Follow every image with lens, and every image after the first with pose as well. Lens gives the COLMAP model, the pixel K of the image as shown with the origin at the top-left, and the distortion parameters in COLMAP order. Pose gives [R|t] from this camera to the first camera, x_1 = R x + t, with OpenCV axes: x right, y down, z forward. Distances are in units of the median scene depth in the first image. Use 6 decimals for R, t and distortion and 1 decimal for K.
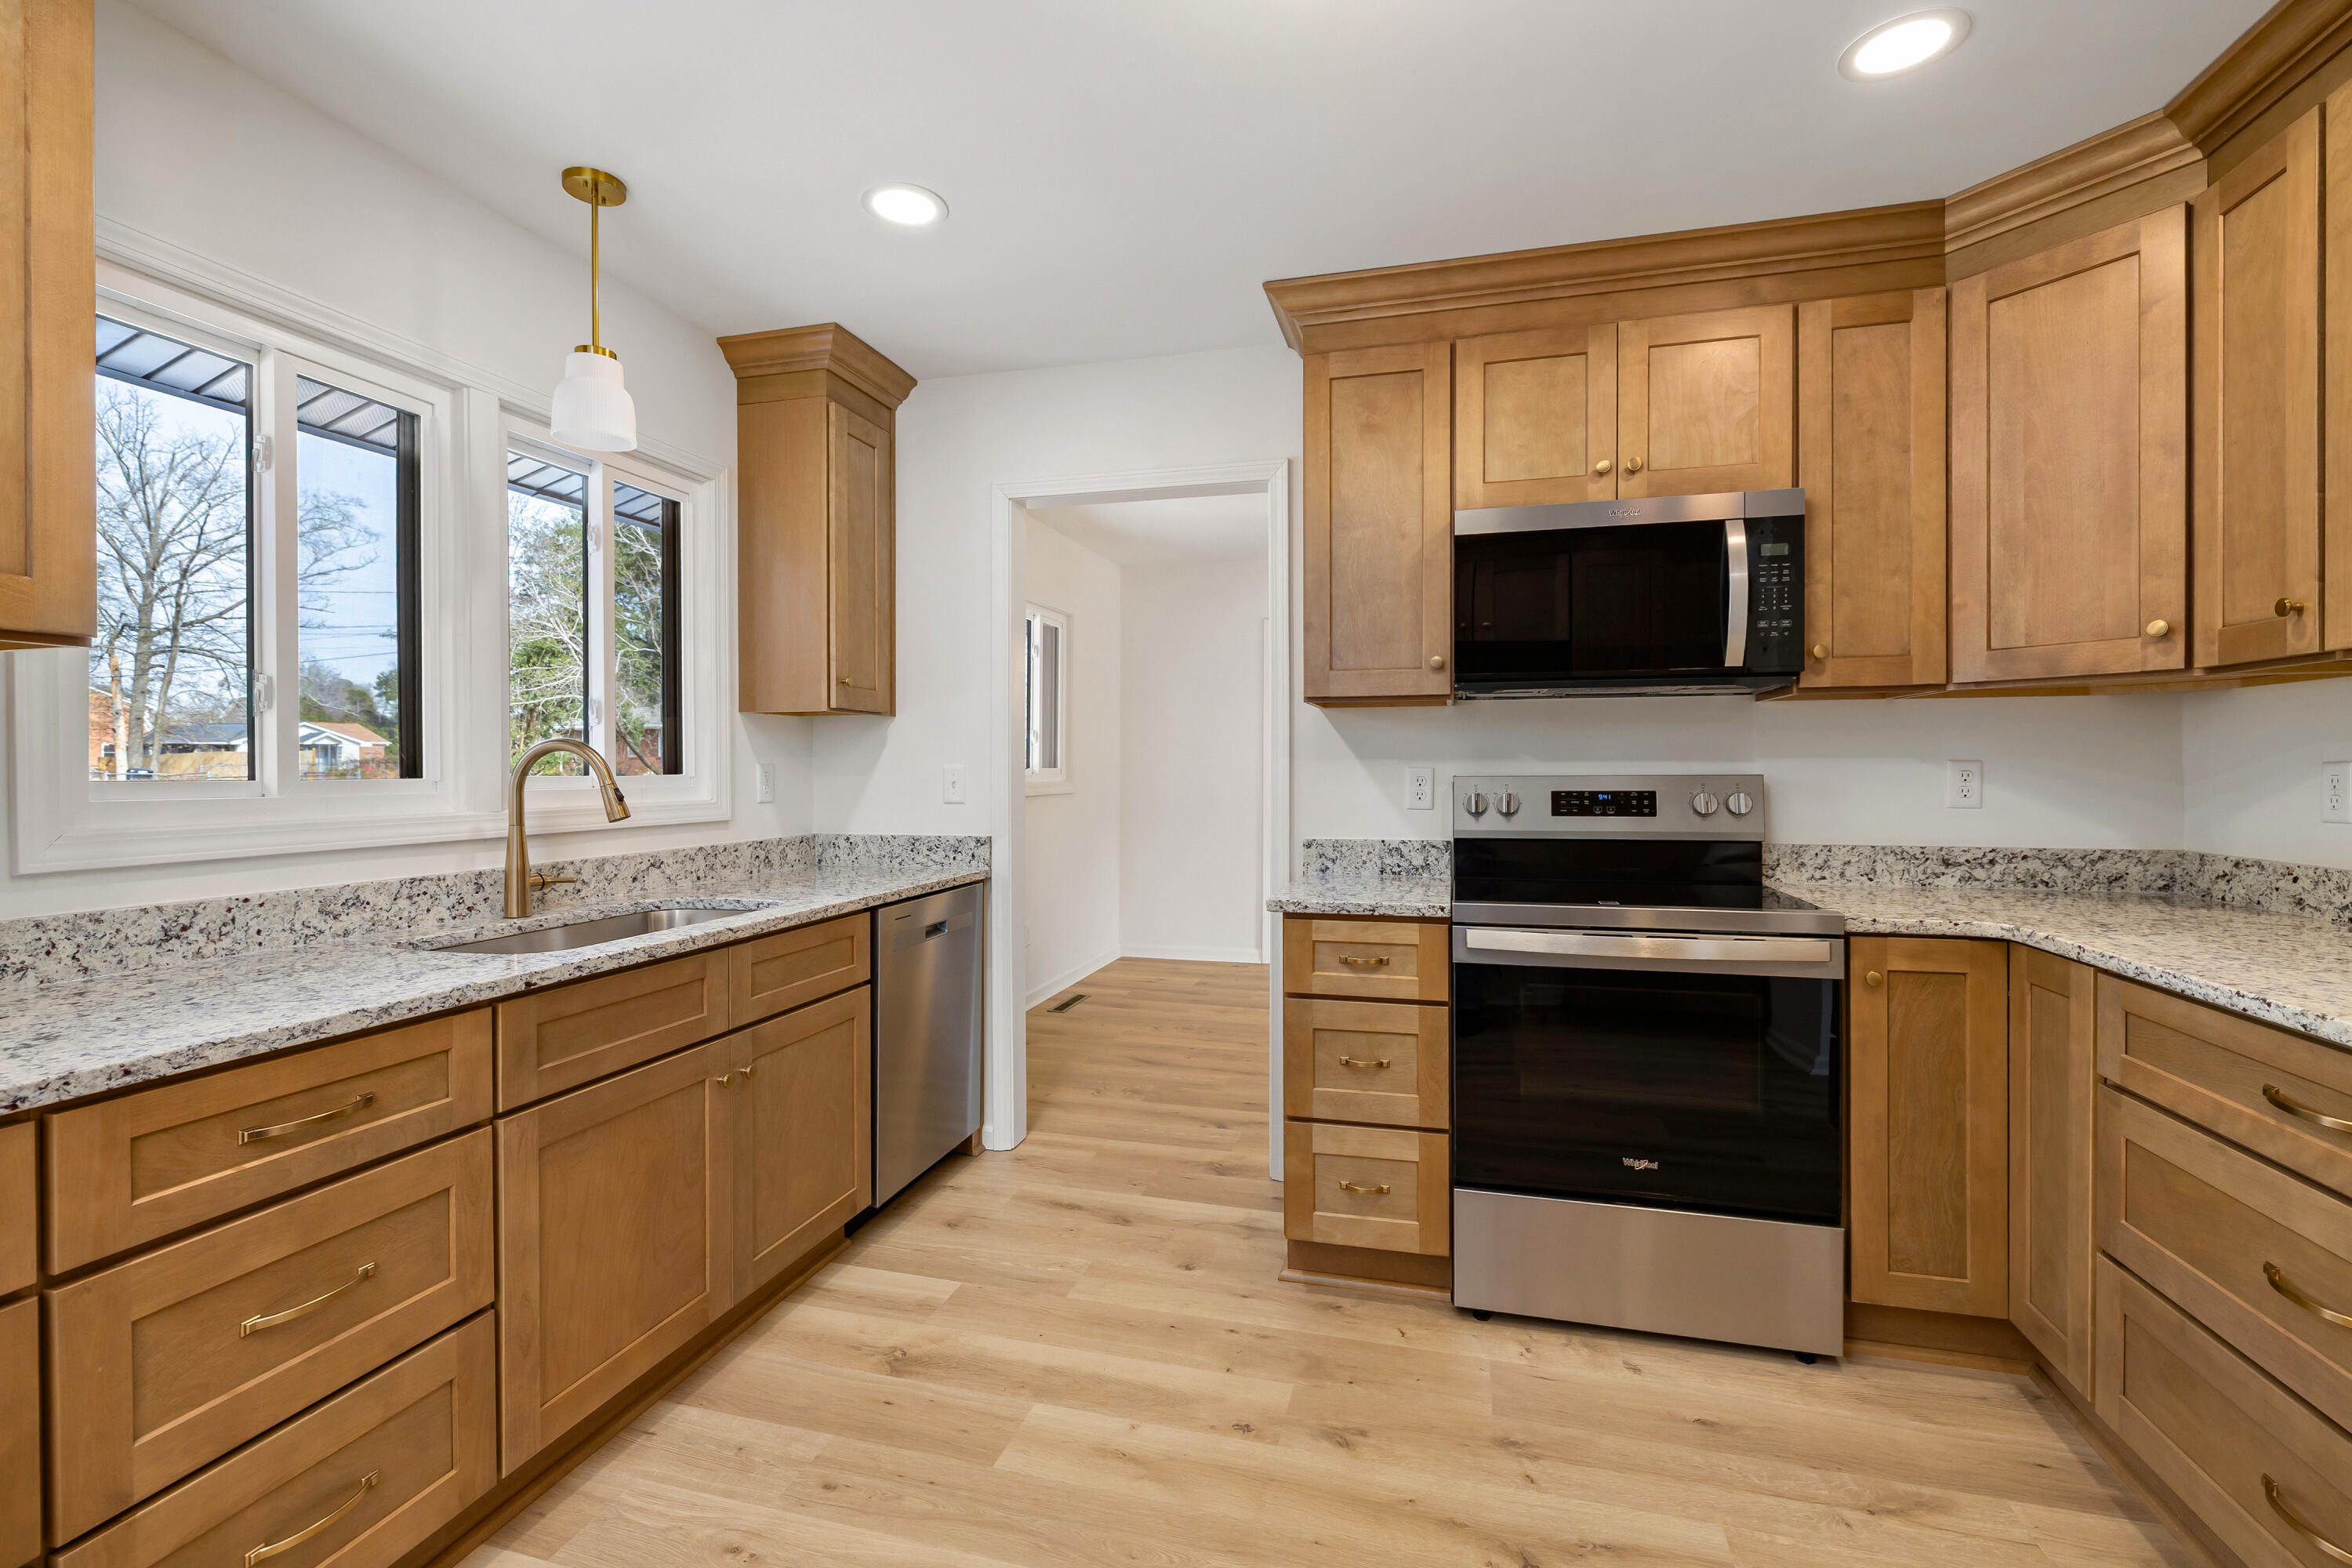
lens RADIAL K [[1051.5, 0, 1143.0], [0, 1051.5, 776.7], [0, 0, 1]] dist [-0.000331, -0.000032]
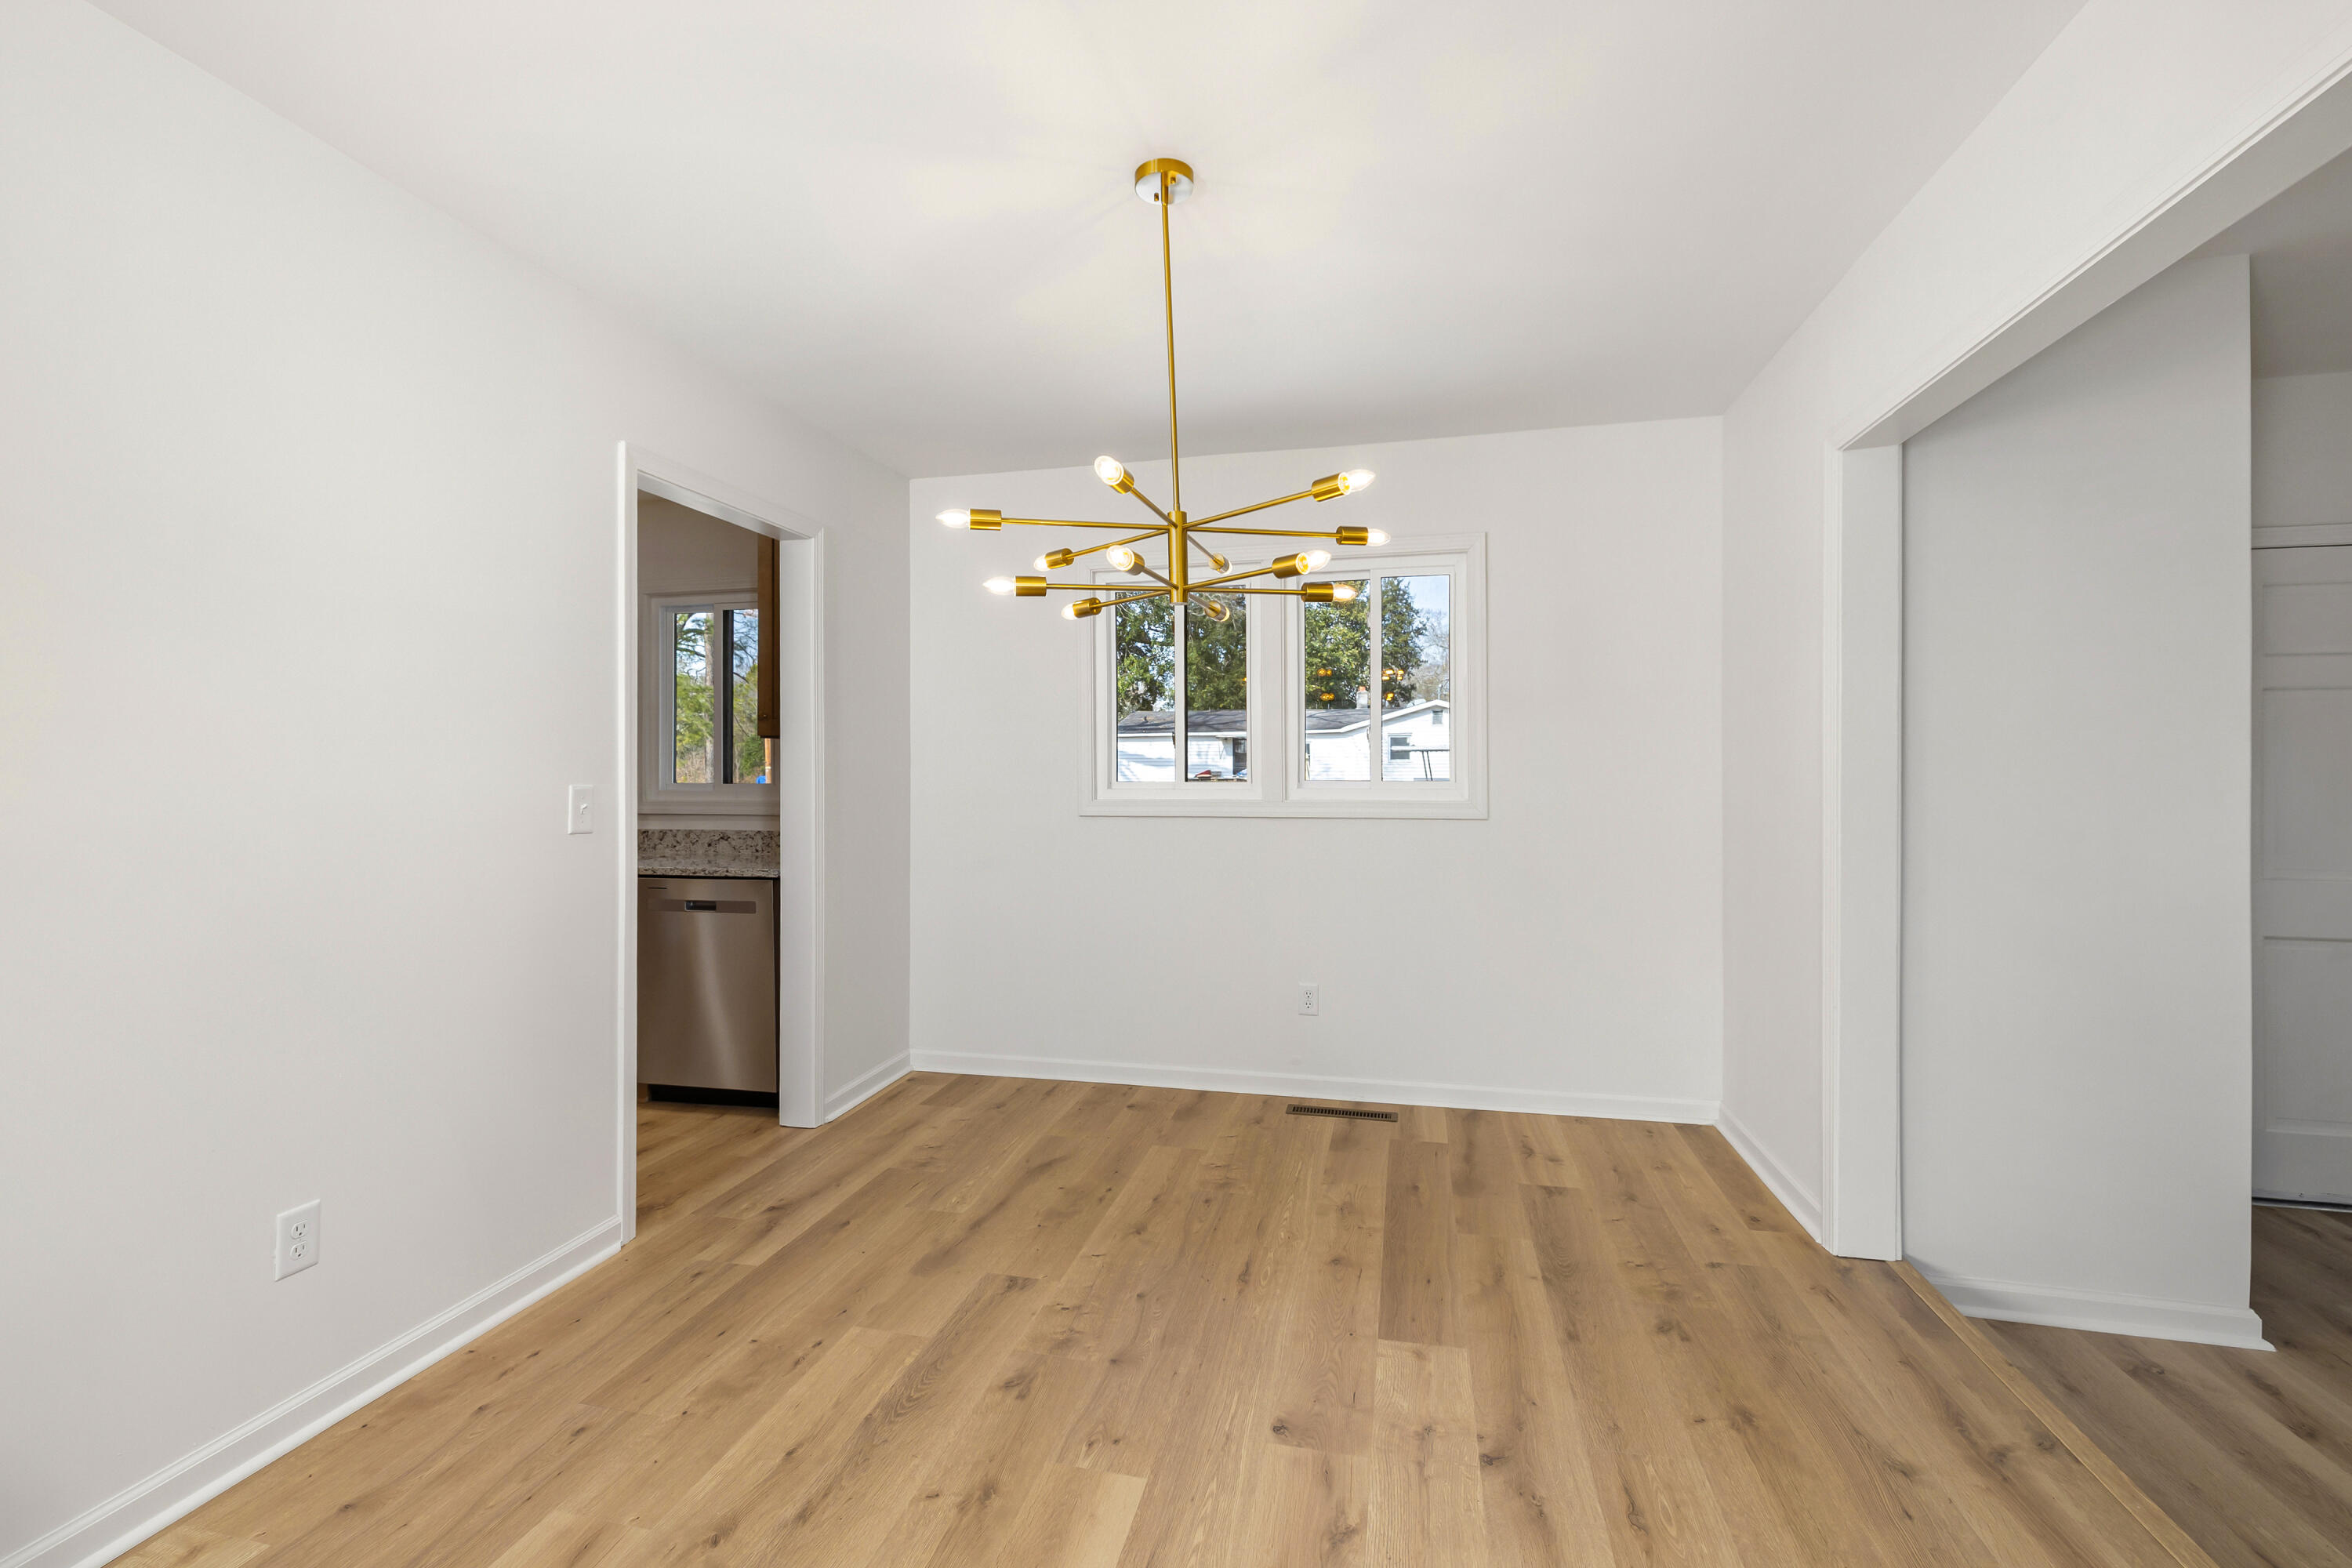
lens RADIAL K [[1029.4, 0, 1176.0], [0, 1029.4, 784.0], [0, 0, 1]] dist [-0.001055, -0.000046]
pose [[0.043562, 0.012132, -0.998977, 1.207856], [-0.006157, 0.999911, 0.011875, -0.023169], [0.999032, 0.005633, 0.043632, 1.714725]]
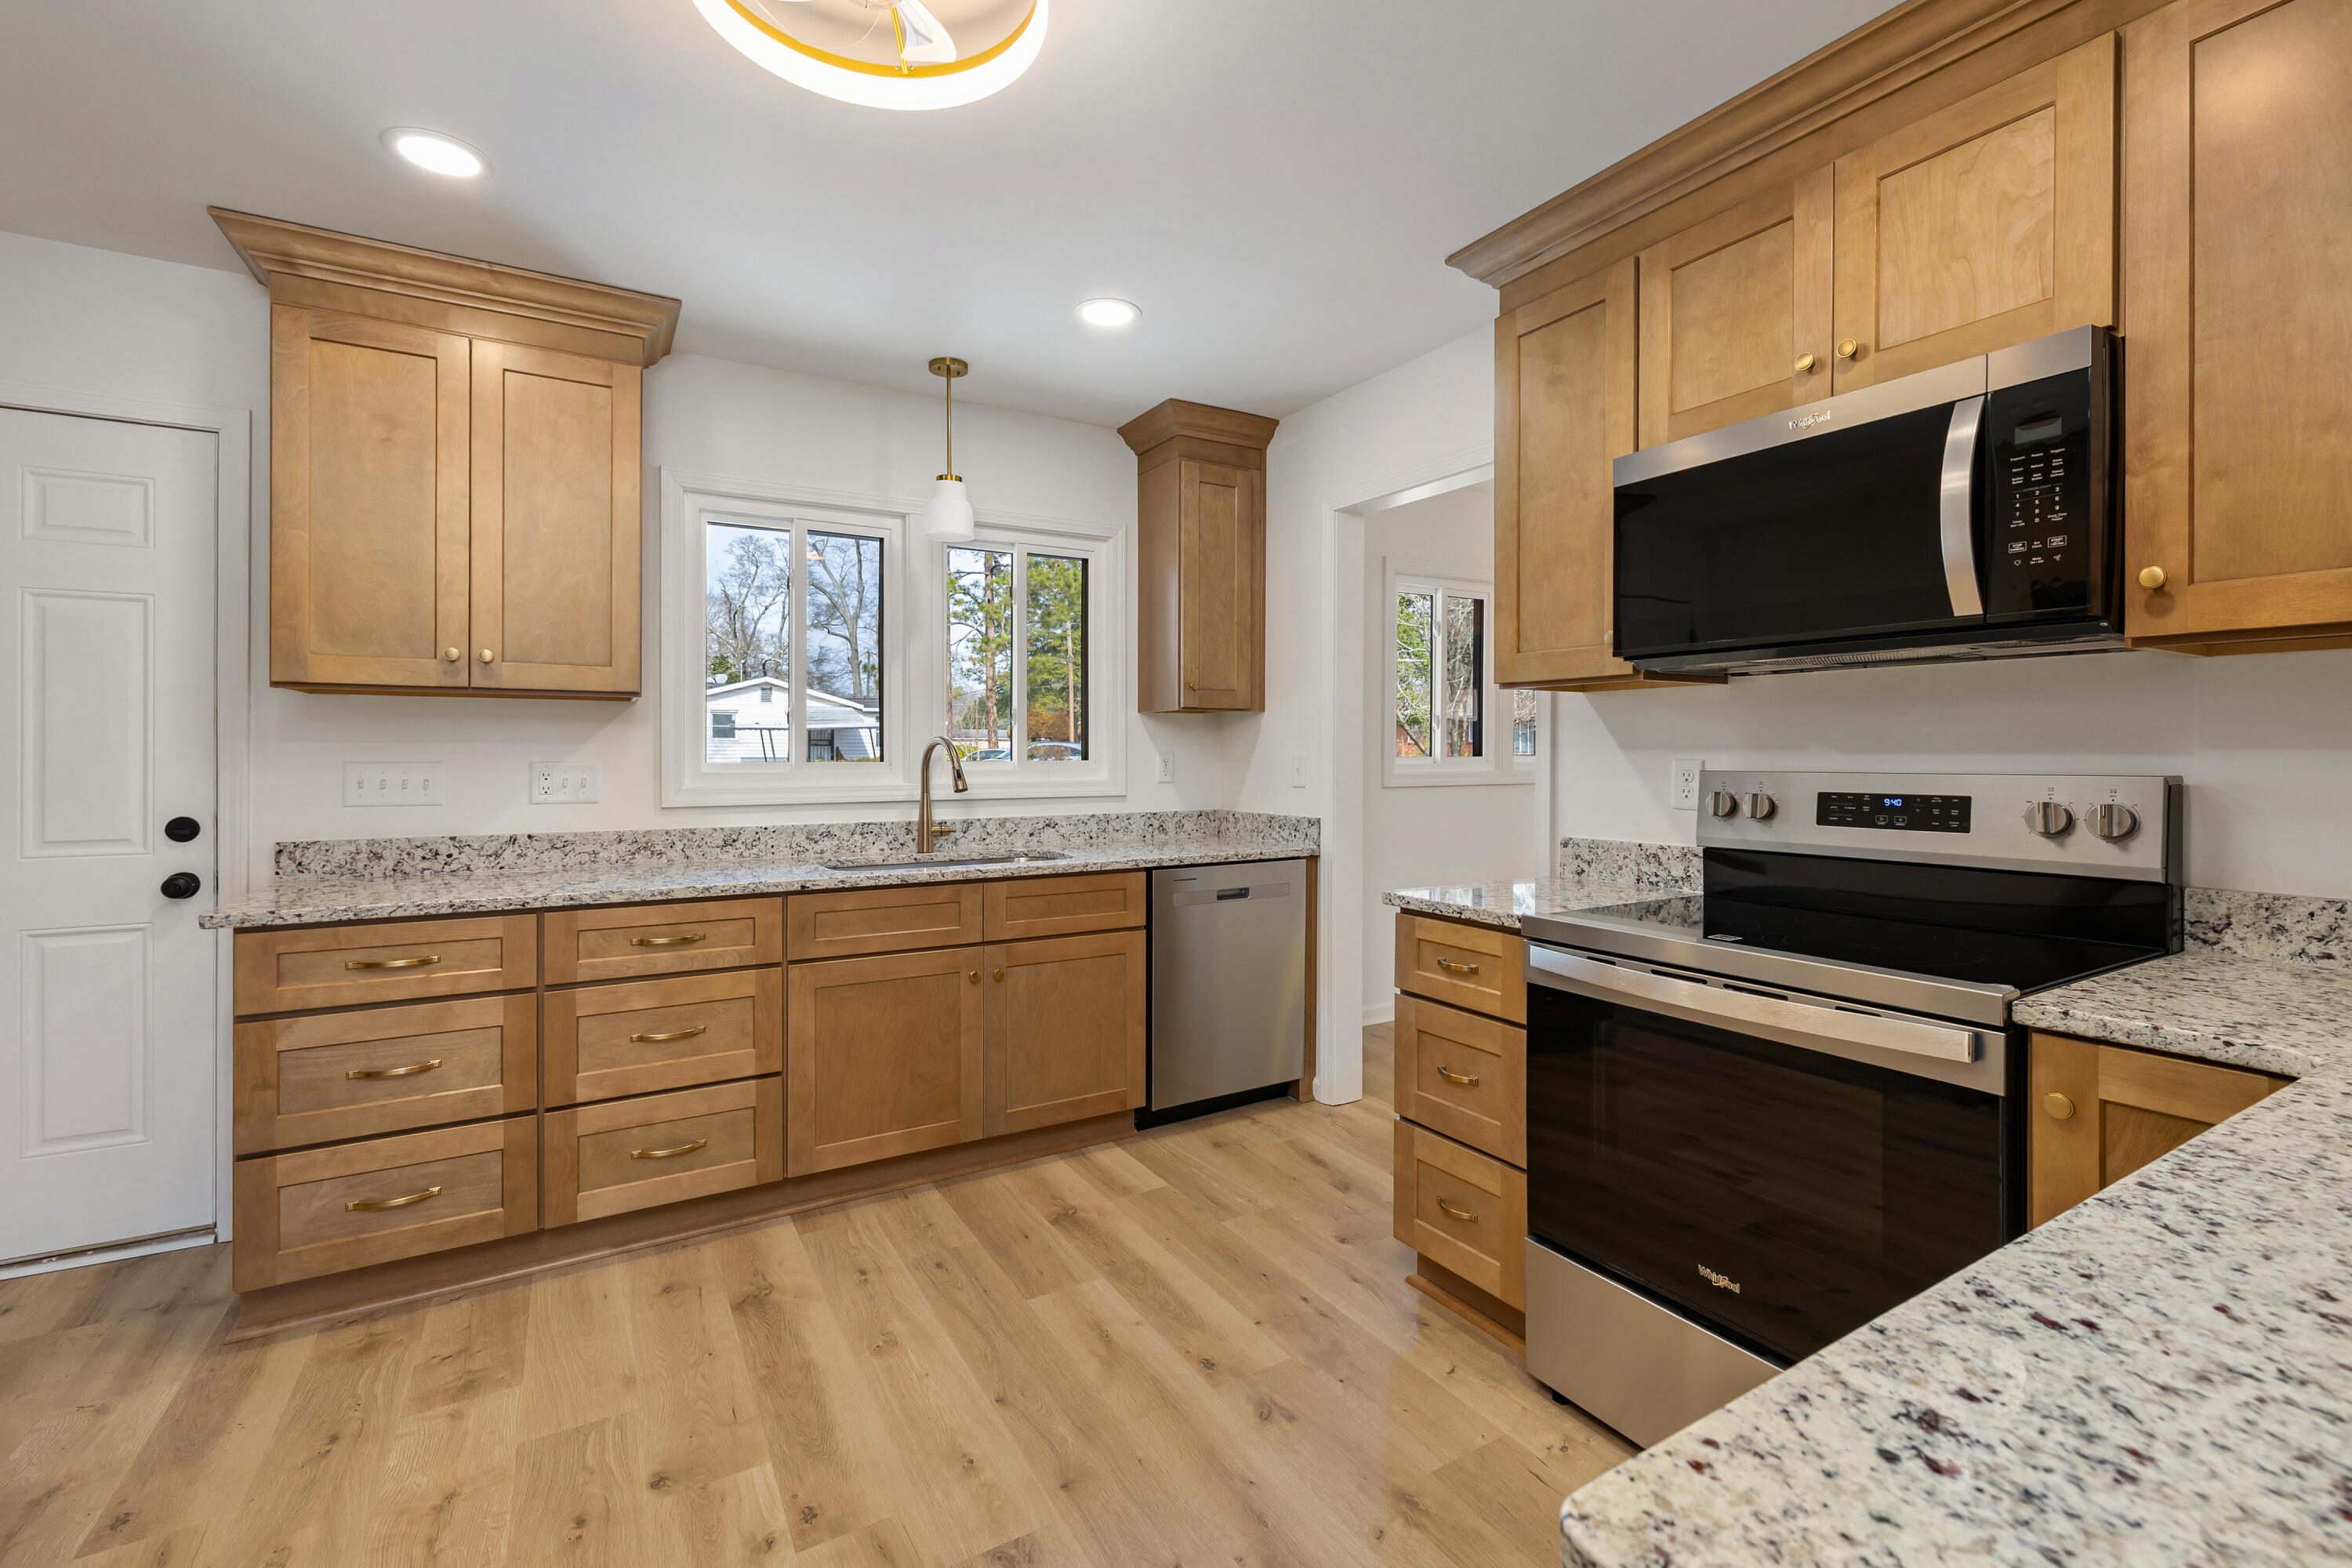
lens RADIAL K [[995.3, 0, 1173.2], [0, 995.3, 757.2], [0, 0, 1]] dist [-0.000801, -0.000040]
pose [[0.722980, 0.006694, -0.690837, 0.591941], [-0.008538, 0.999963, 0.000753, -0.008810], [0.690816, 0.005354, 0.723011, 0.170659]]
